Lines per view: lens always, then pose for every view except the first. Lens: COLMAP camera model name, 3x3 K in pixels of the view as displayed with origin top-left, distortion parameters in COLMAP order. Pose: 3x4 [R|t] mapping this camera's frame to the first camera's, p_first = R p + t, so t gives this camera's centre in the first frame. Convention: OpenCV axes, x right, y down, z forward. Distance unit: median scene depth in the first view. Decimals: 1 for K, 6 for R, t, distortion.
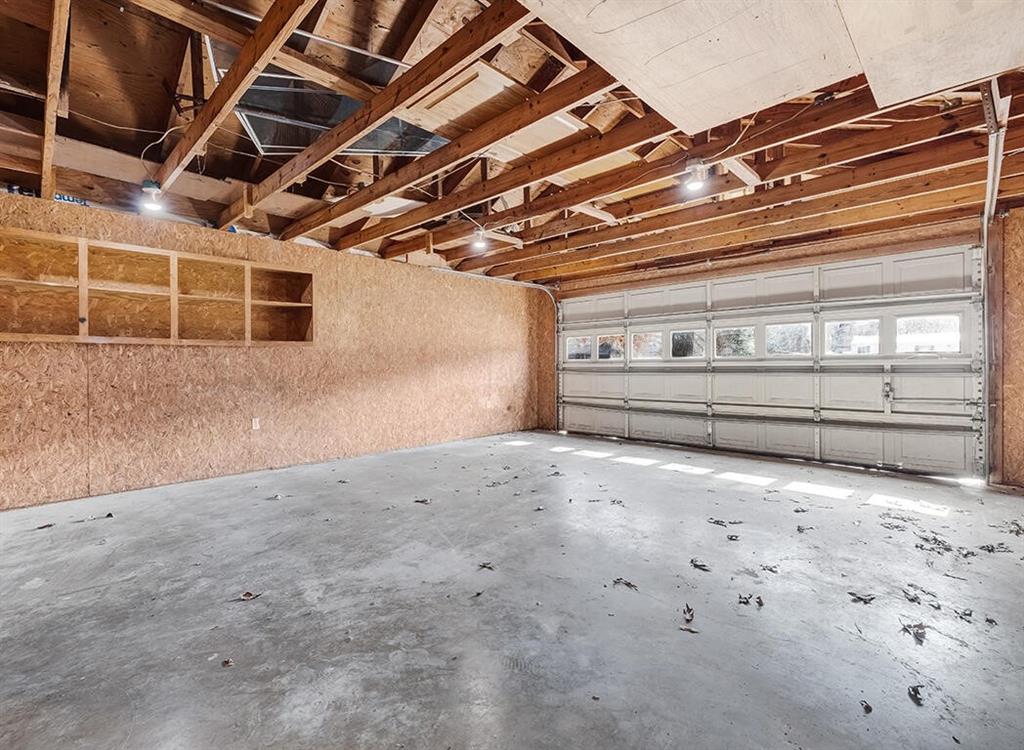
lens RADIAL K [[476.8, 0, 515.3], [0, 476.8, 370.2], [0, 0, 1]] dist [0.002766, 0.000449]
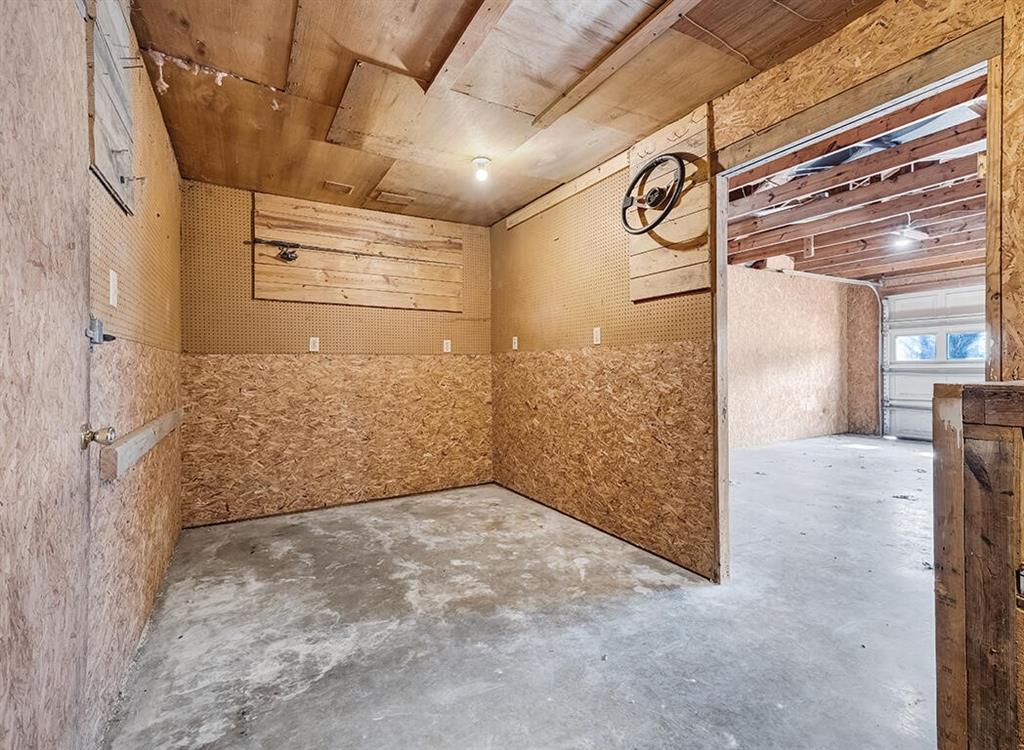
lens RADIAL K [[476.8, 0, 512.4], [0, 476.8, 374.2], [0, 0, 1]] dist [0.002766, 0.000449]
pose [[0.959748, 0.002496, -0.280852, -0.353584], [-0.002444, 0.999997, 0.000535, 0.006868], [0.280852, 0.000173, 0.959751, -0.109371]]
